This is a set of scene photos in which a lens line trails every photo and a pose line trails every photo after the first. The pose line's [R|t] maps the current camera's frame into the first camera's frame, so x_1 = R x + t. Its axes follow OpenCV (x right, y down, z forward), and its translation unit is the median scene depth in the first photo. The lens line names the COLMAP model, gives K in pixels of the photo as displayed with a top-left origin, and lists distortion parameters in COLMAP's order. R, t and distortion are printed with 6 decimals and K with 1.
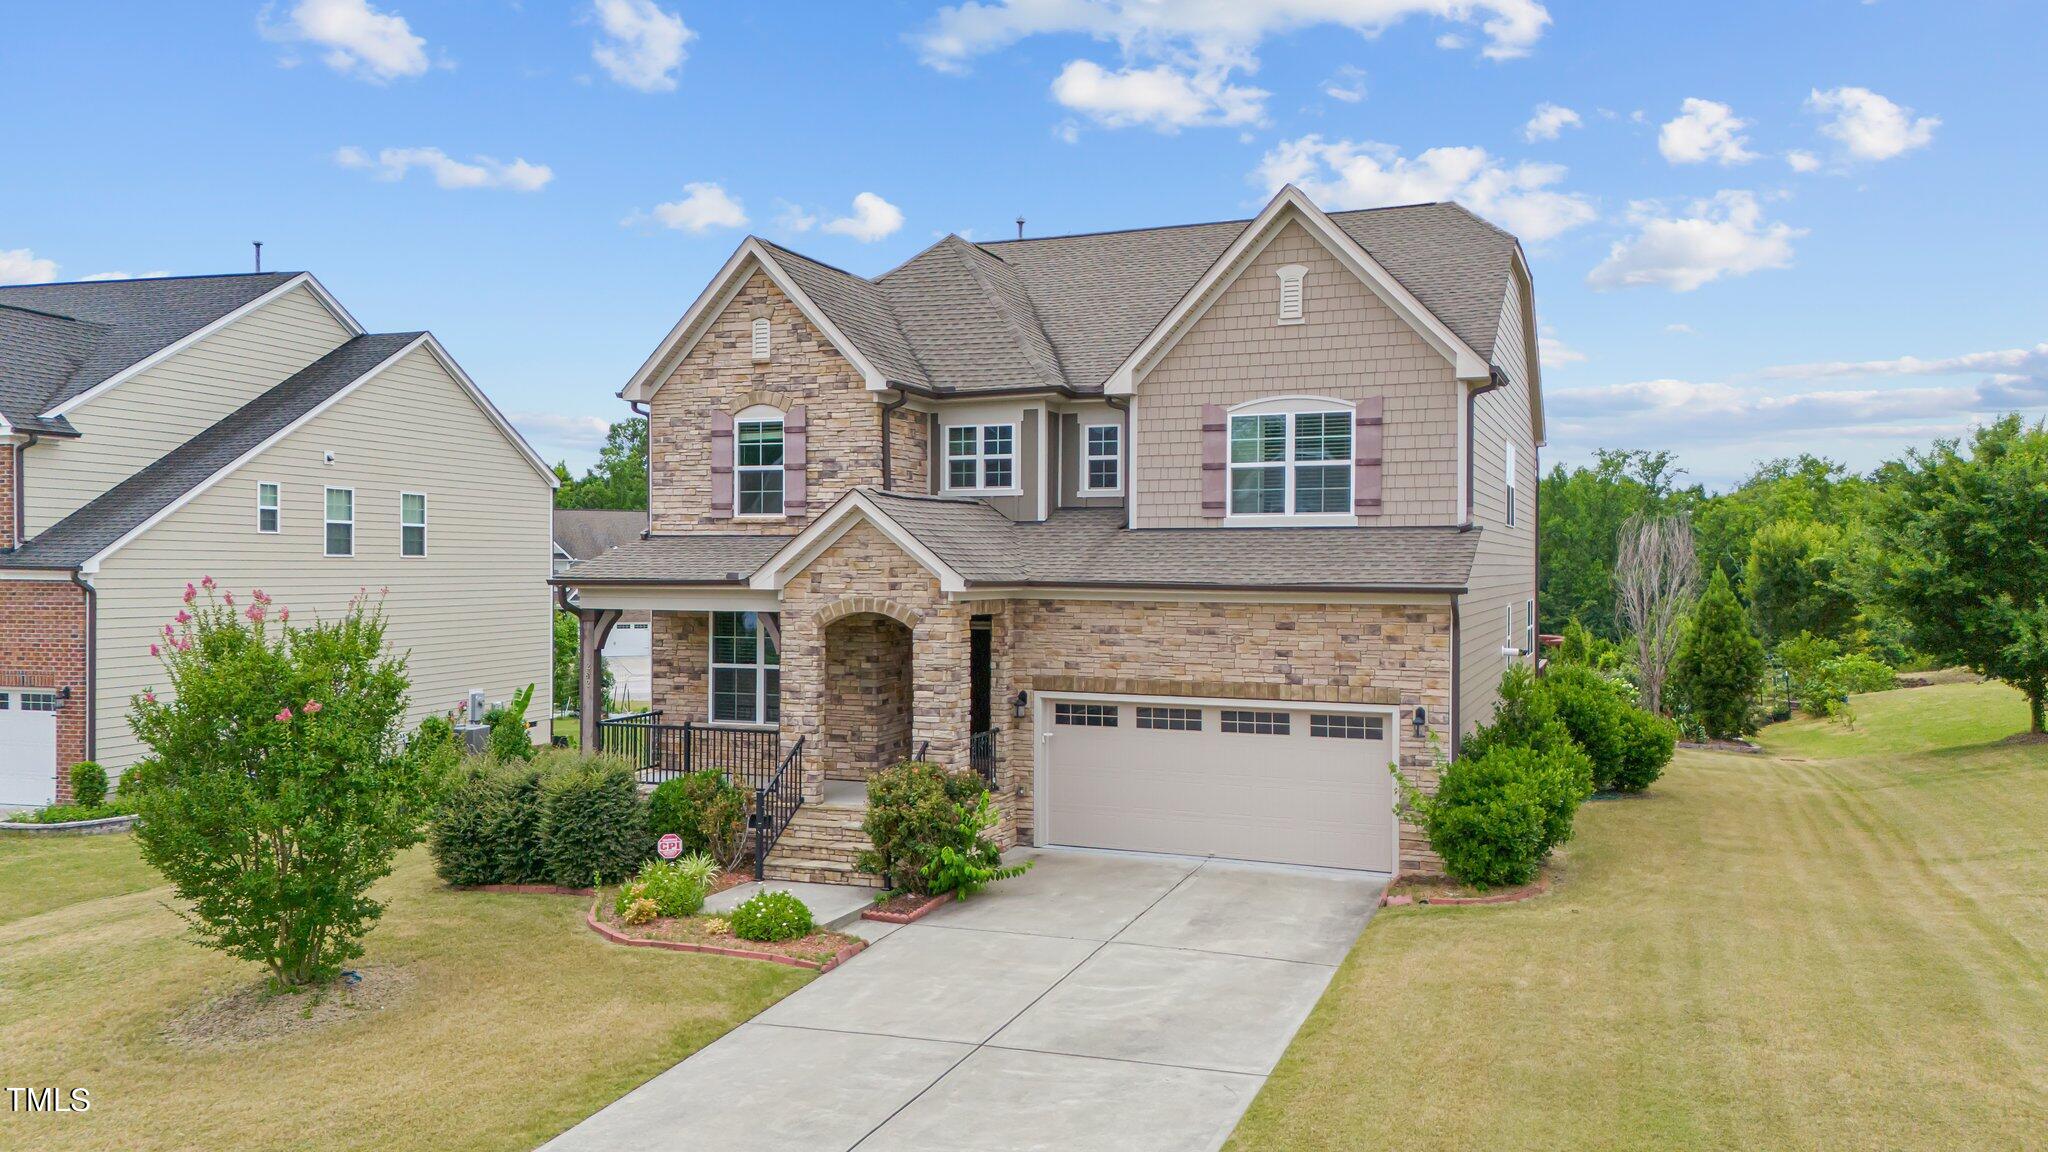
lens RADIAL K [[1556.6, 0, 1029.3], [0, 1556.6, 545.8], [0, 0, 1]] dist [0.080626, -0.085083]
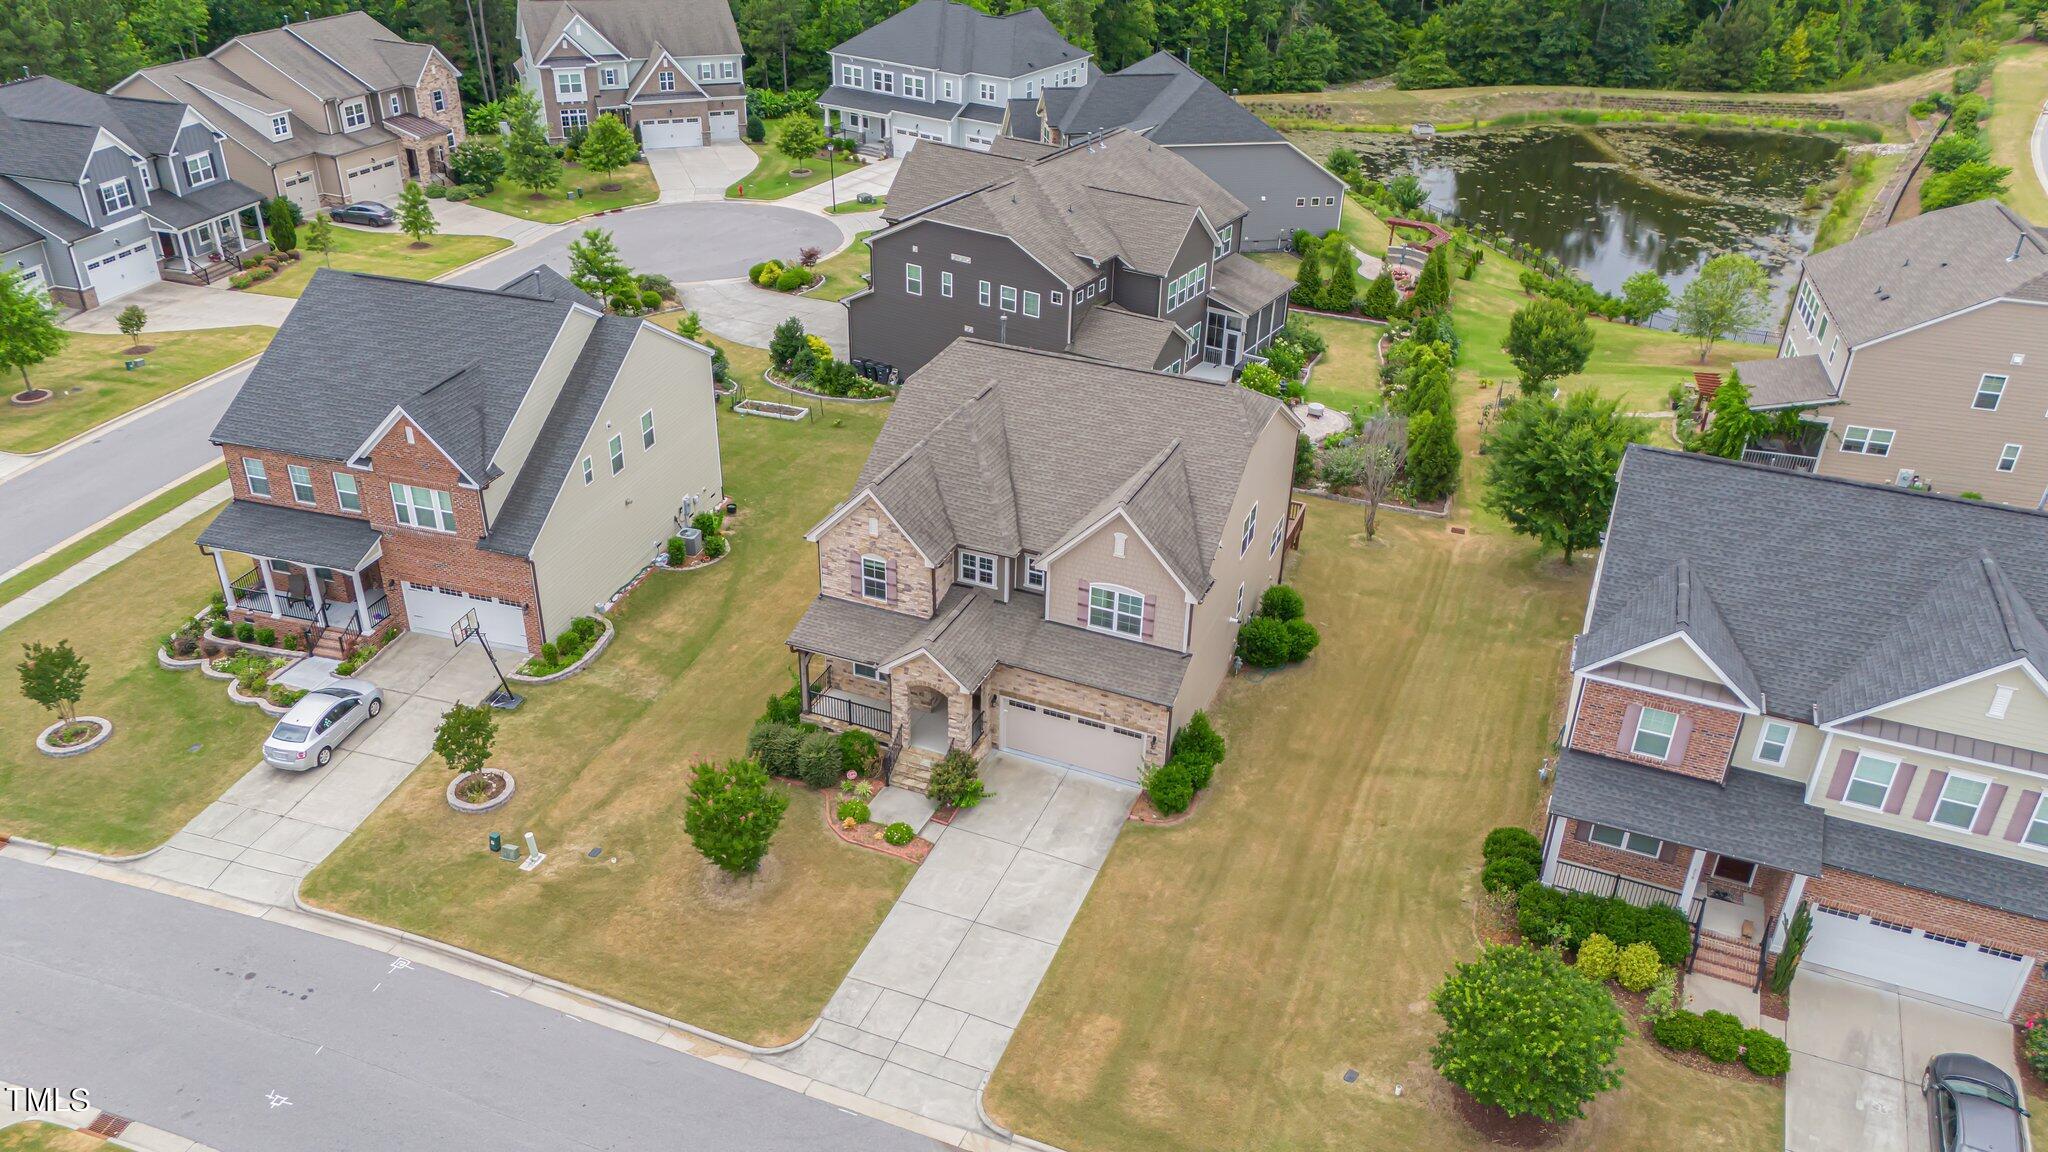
lens RADIAL K [[1598.1, 0, 1025.8], [0, 1598.1, 525.5], [0, 0, 1]] dist [0.135850, -0.190071]
pose [[0.999751, 0.022295, -0.000873, 0.038106], [-0.019130, 0.876647, 0.480754, -1.277394], [0.011484, -0.480618, 0.876855, -0.962967]]
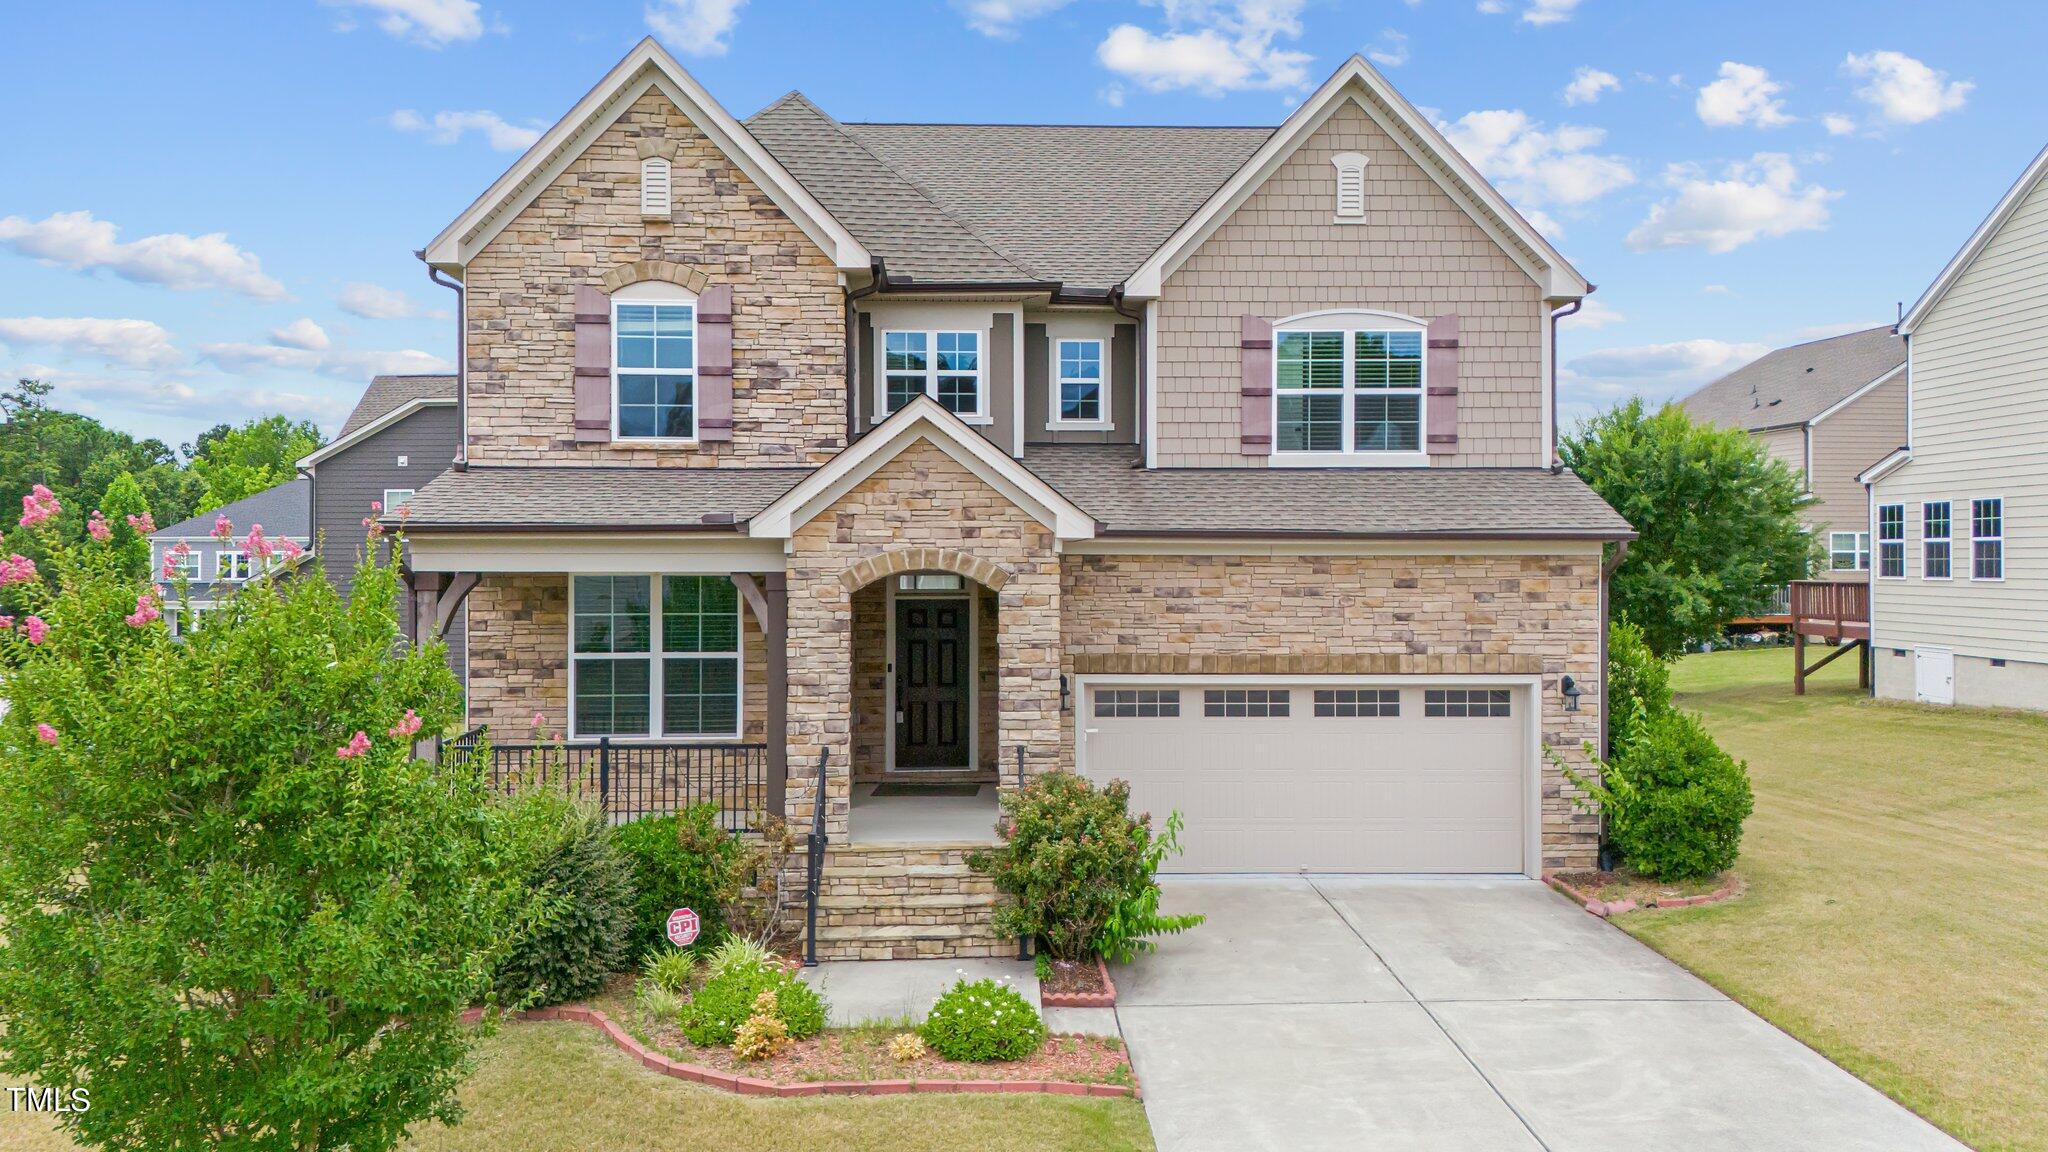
lens RADIAL K [[1556.6, 0, 1029.3], [0, 1556.6, 545.8], [0, 0, 1]] dist [0.080626, -0.085083]
pose [[0.909188, 0.001042, 0.416385, -0.339629], [-0.001759, 0.999998, 0.001337, 0.029357], [-0.416383, -0.001948, 0.909187, 0.318379]]
